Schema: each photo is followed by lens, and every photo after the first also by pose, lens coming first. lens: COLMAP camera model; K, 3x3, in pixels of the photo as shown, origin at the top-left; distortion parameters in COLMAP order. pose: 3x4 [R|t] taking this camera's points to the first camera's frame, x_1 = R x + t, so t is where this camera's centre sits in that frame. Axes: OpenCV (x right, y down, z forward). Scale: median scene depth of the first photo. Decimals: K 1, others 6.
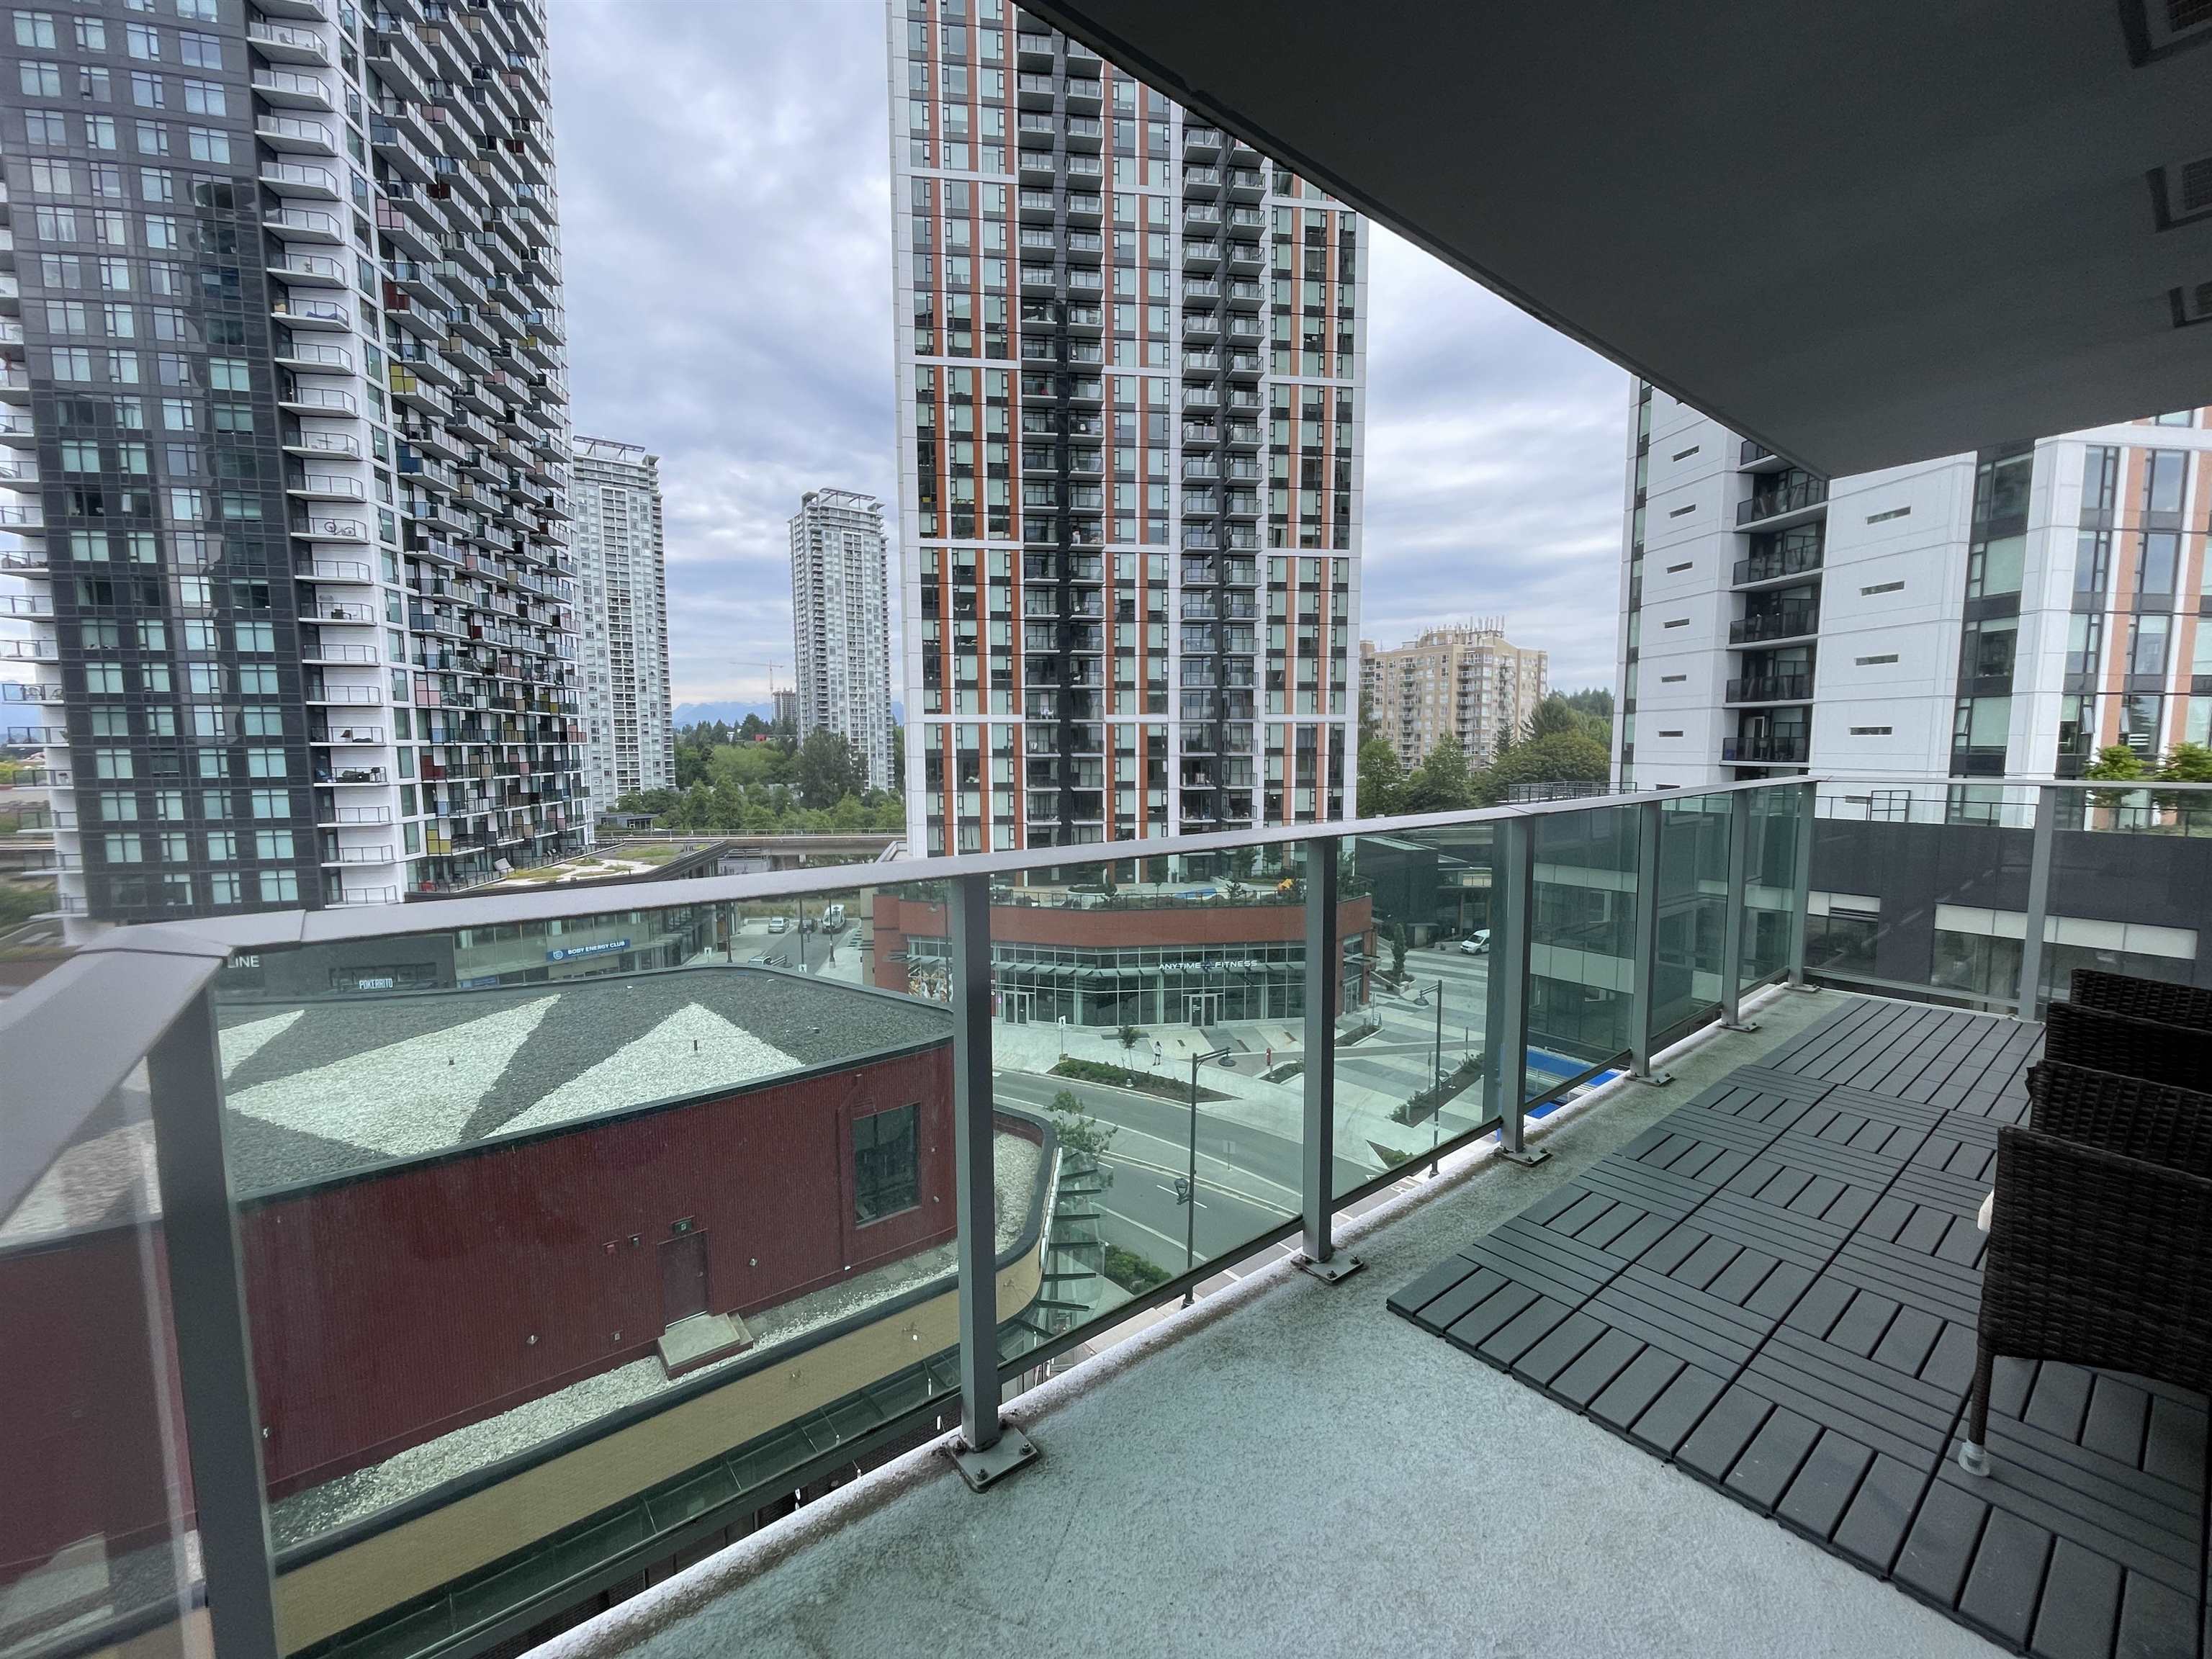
lens RADIAL K [[896.2, 0, 1097.3], [0, 896.2, 835.4], [0, 0, 1]] dist [0.008978, -0.003884]
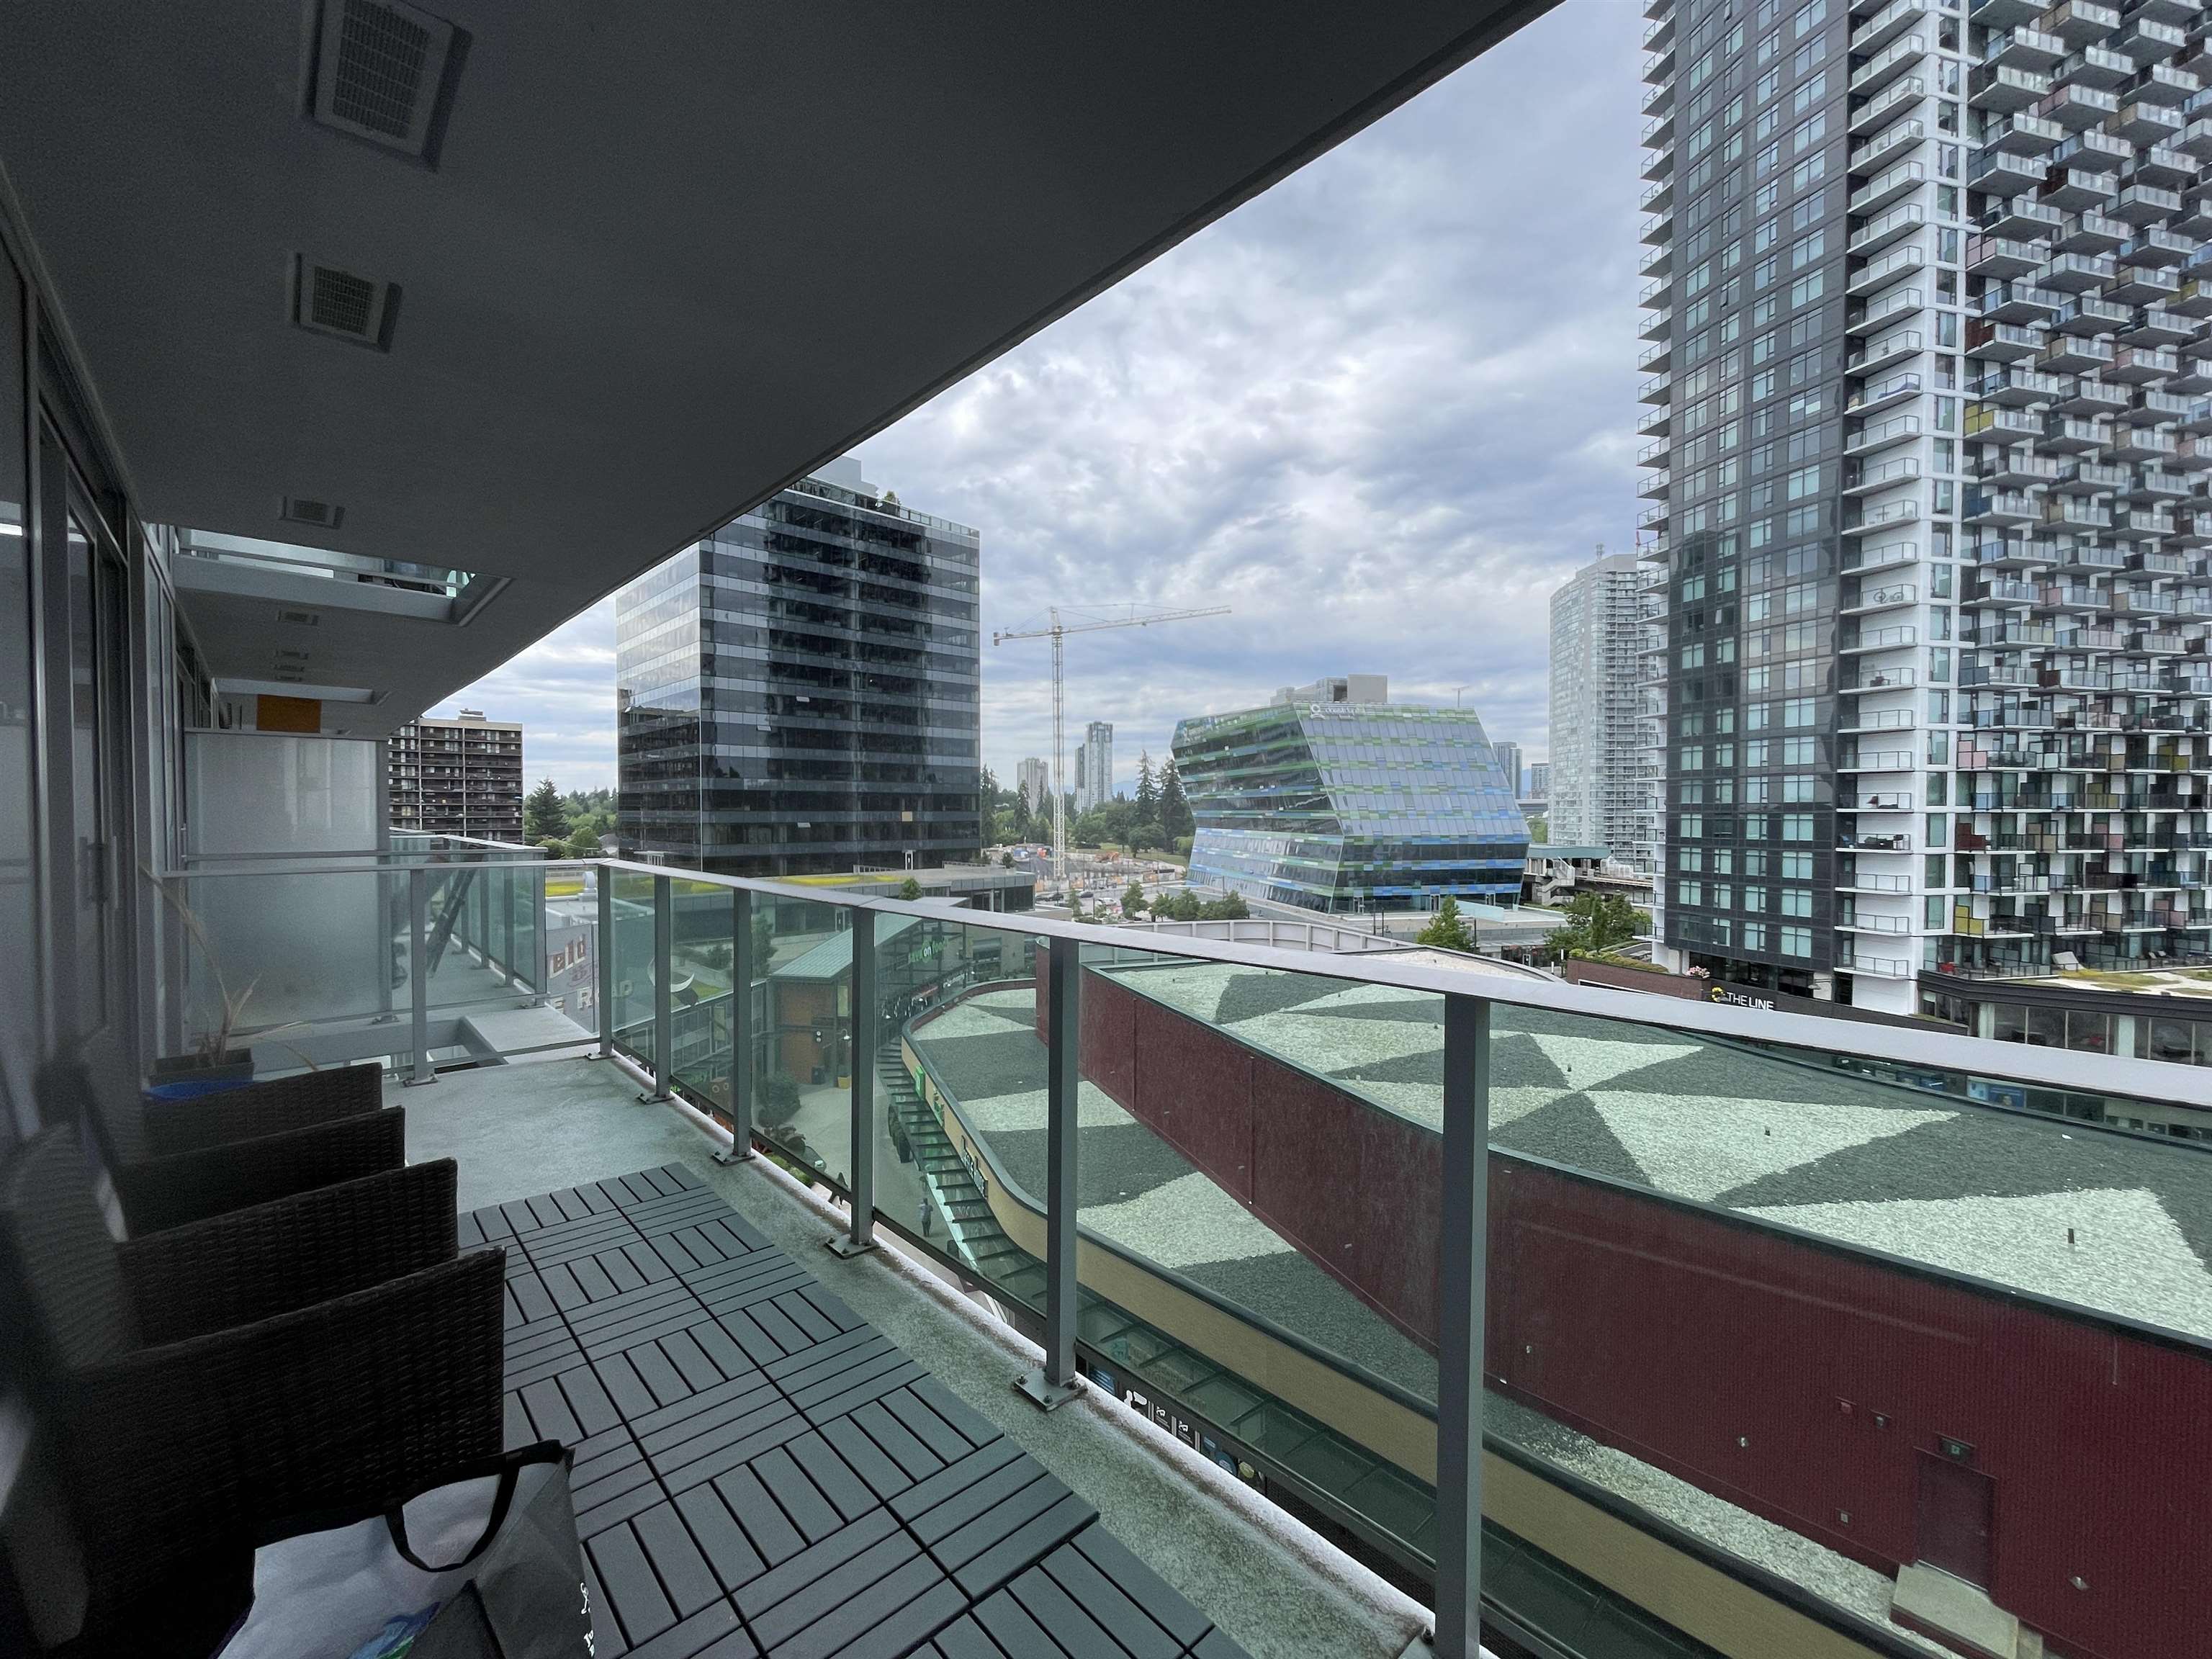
lens RADIAL K [[896.2, 0, 1097.3], [0, 896.2, 835.4], [0, 0, 1]] dist [0.008978, -0.003884]
pose [[0.084016, 0.031710, -0.995960, 0.085029], [-0.103359, 0.994380, 0.022941, -0.008245], [0.991089, 0.101014, 0.086822, 0.066249]]
